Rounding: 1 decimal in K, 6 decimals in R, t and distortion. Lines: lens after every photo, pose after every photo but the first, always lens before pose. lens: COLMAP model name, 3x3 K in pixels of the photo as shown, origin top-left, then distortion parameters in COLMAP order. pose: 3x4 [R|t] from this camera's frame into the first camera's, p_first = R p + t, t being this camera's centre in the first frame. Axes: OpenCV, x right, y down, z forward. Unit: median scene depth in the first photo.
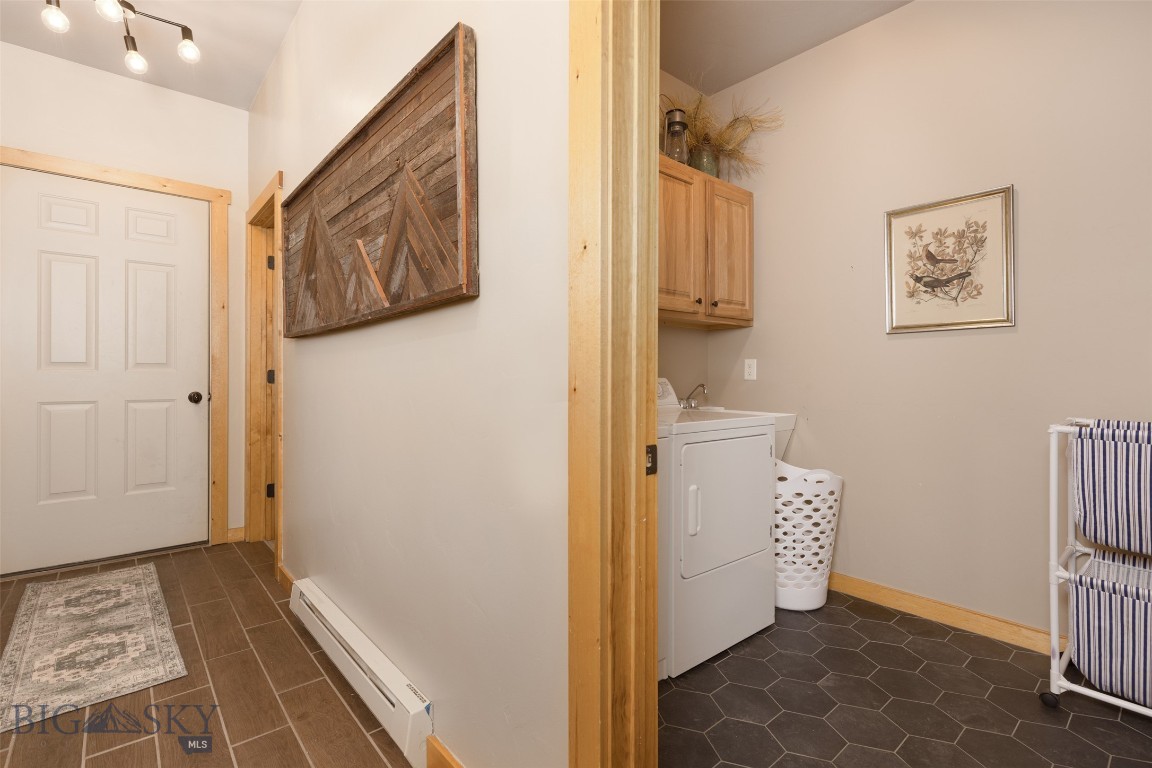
lens RADIAL K [[526.5, 0, 577.5], [0, 526.5, 390.2], [0, 0, 1]] dist [0.004930, -0.000477]
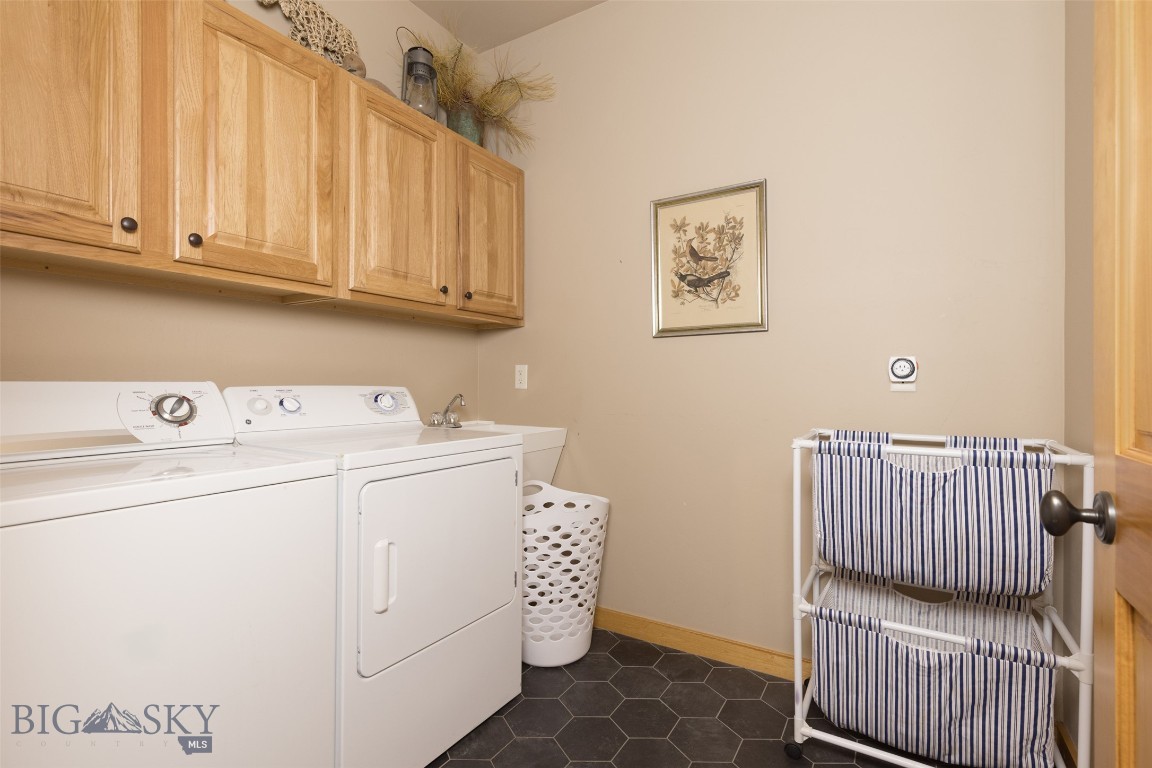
lens RADIAL K [[516.4, 0, 601.4], [0, 516.4, 404.1], [0, 0, 1]] dist [0.004024, -0.000044]
pose [[0.943603, -0.012001, 0.330862, 0.221182], [0.008677, 0.999896, 0.011521, -0.004723], [-0.330966, -0.008001, 0.943609, 0.210360]]
